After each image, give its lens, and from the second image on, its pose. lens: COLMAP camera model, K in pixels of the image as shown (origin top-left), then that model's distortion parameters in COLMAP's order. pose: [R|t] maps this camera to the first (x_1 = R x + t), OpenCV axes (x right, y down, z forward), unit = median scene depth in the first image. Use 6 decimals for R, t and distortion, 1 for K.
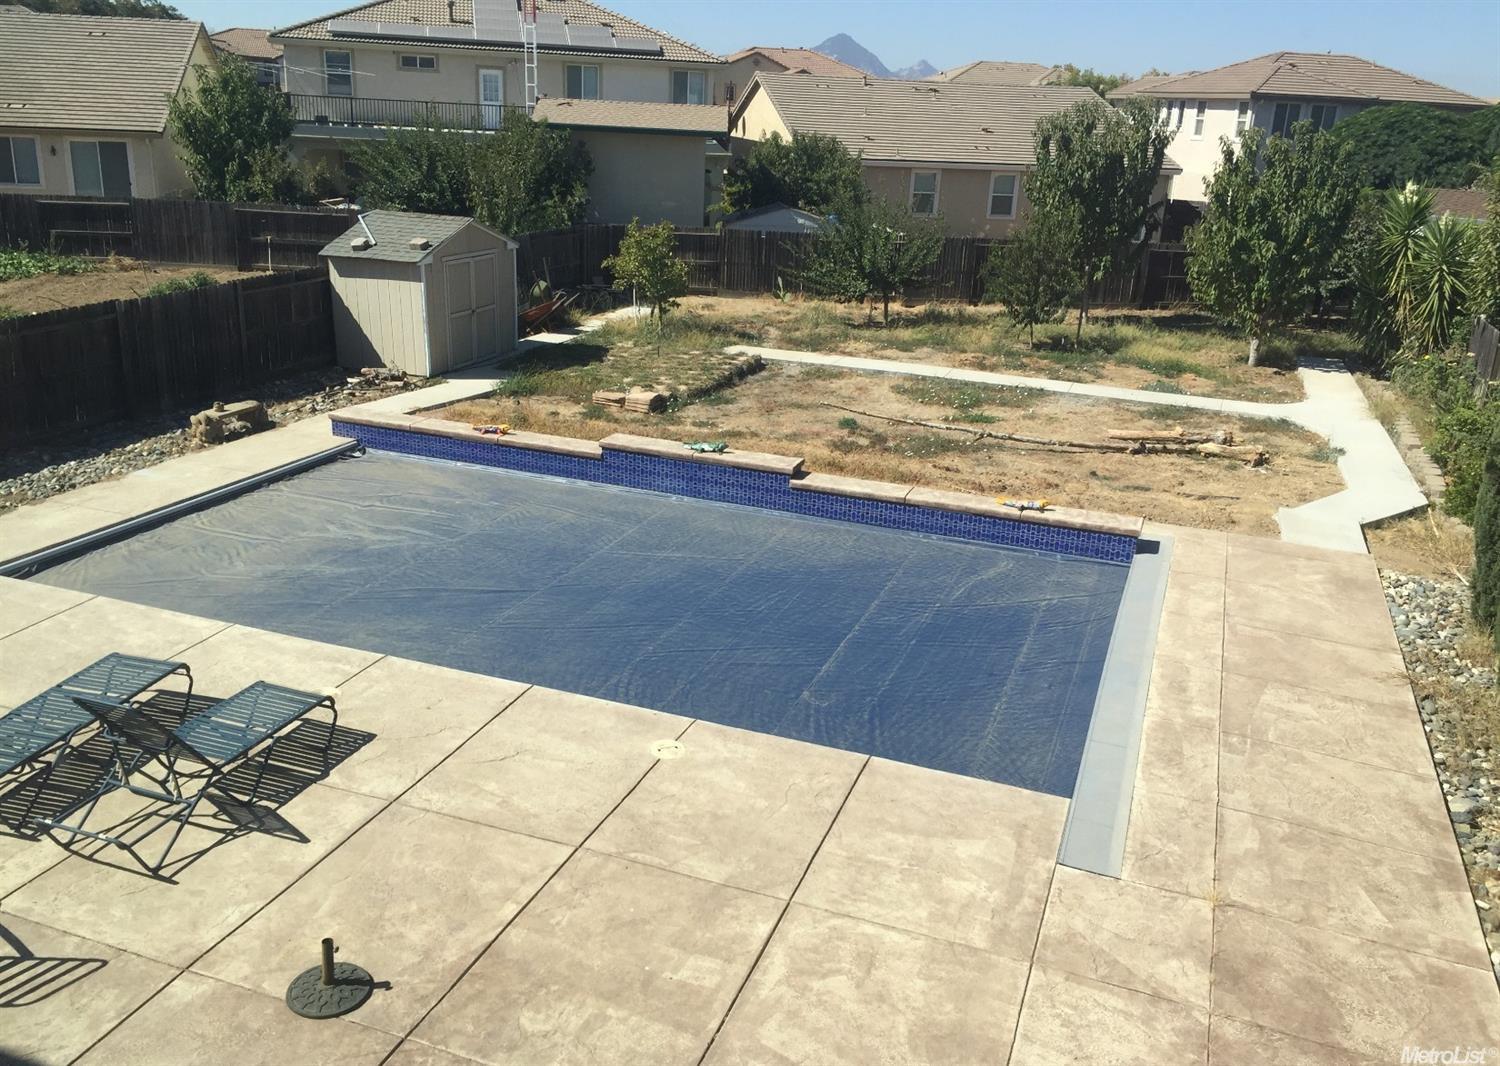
lens RADIAL K [[1292.9, 0, 750.0], [0, 1292.9, 533.0], [0, 0, 1]] dist [0.072237, -0.085555]
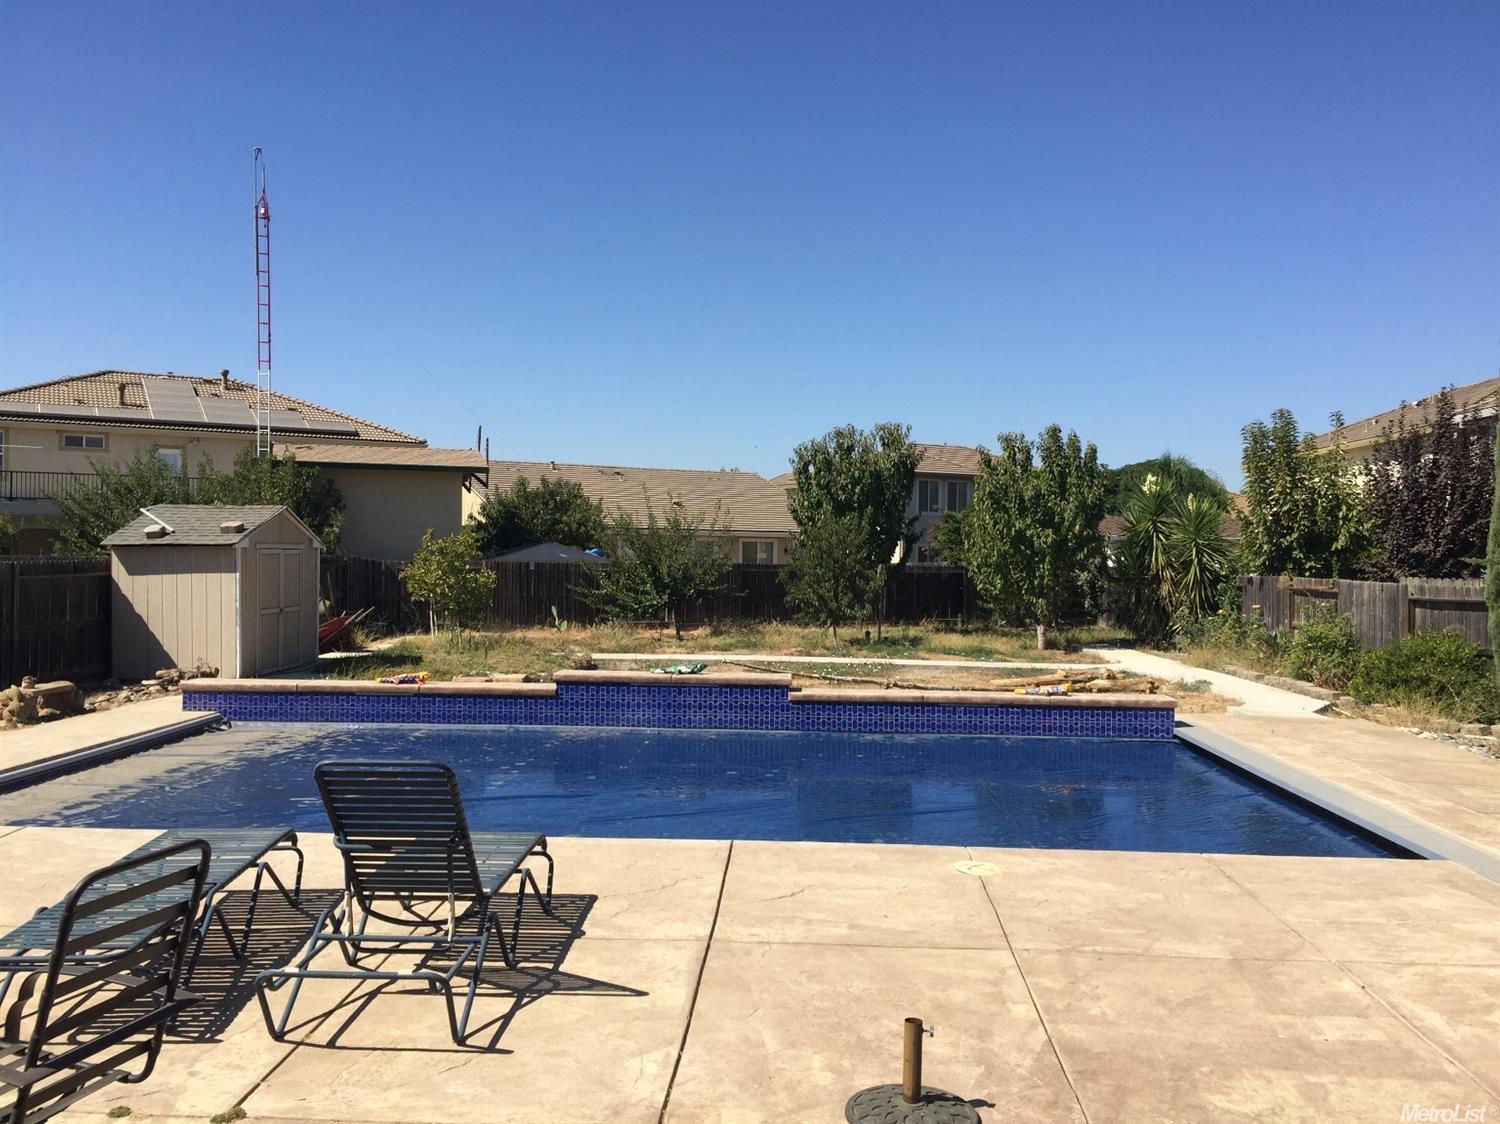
lens RADIAL K [[1282.4, 0, 747.7], [0, 1282.4, 541.0], [0, 0, 1]] dist [0.088444, -0.138681]
pose [[0.953200, -0.028568, 0.300988, -0.187038], [0.122531, 0.946607, -0.298196, 0.086934], [-0.276399, 0.321121, 0.905806, 0.124282]]
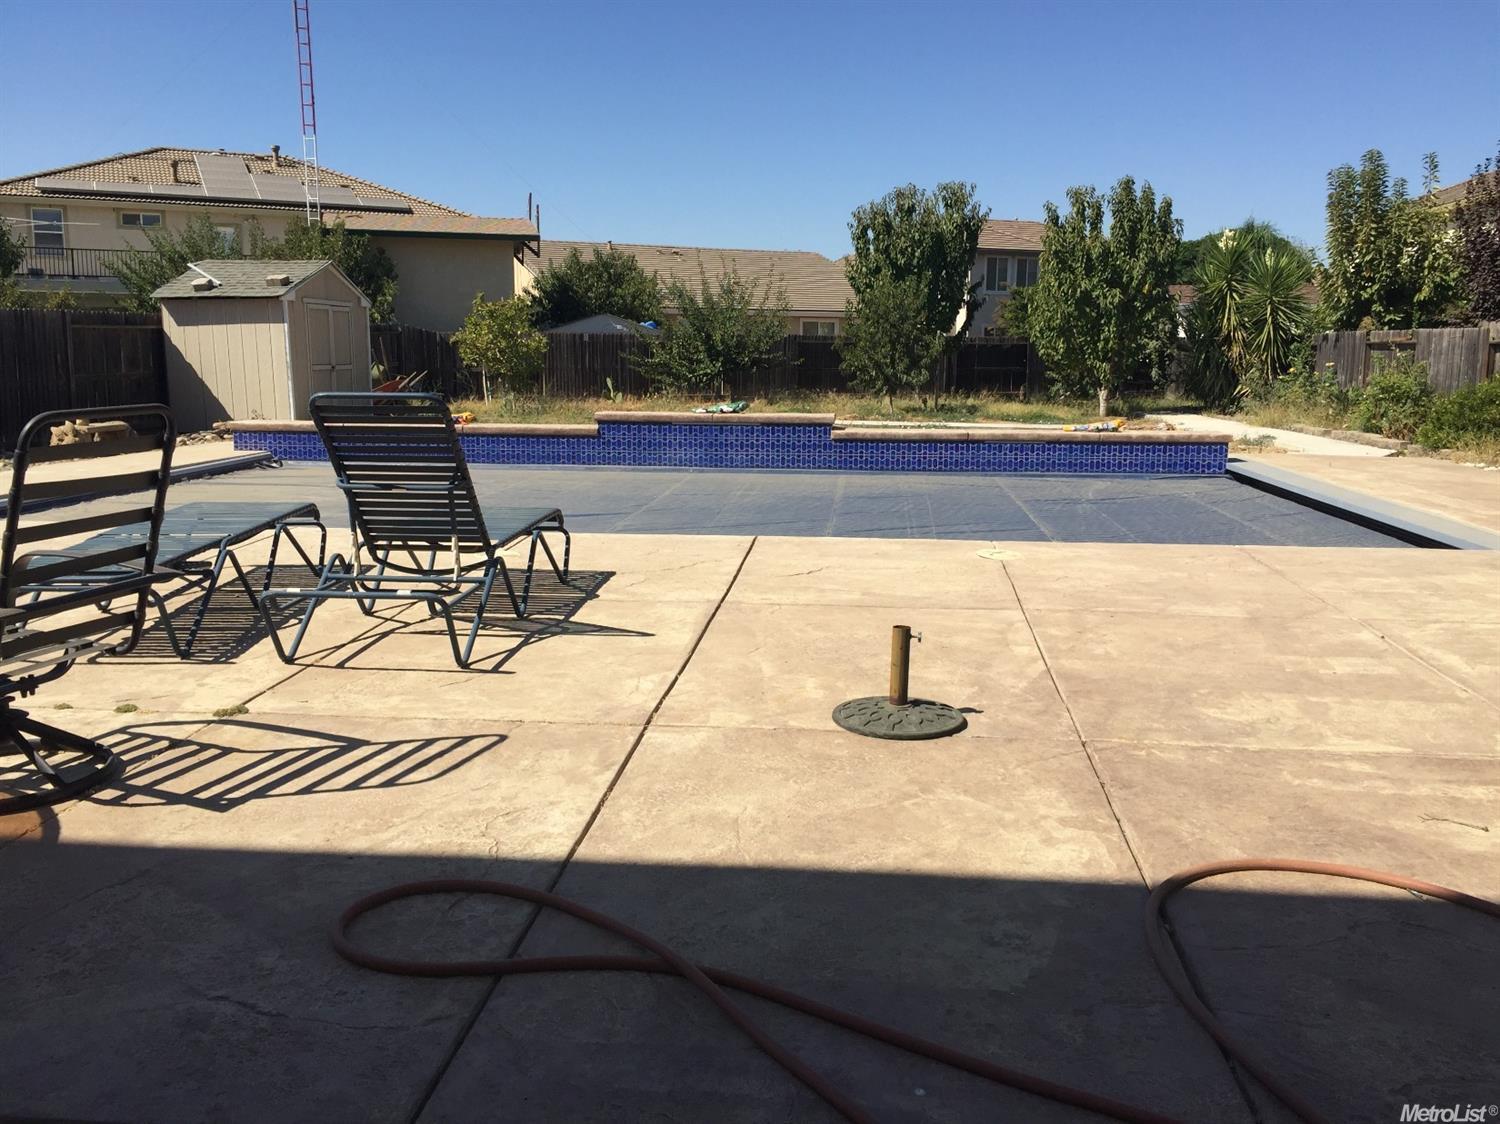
lens RADIAL K [[1282.4, 0, 747.7], [0, 1282.4, 541.0], [0, 0, 1]] dist [0.088444, -0.138681]
pose [[0.967294, -0.073921, 0.242650, -0.174293], [0.113414, 0.981689, -0.153051, 0.115209], [-0.226893, 0.175565, 0.957965, 0.135927]]
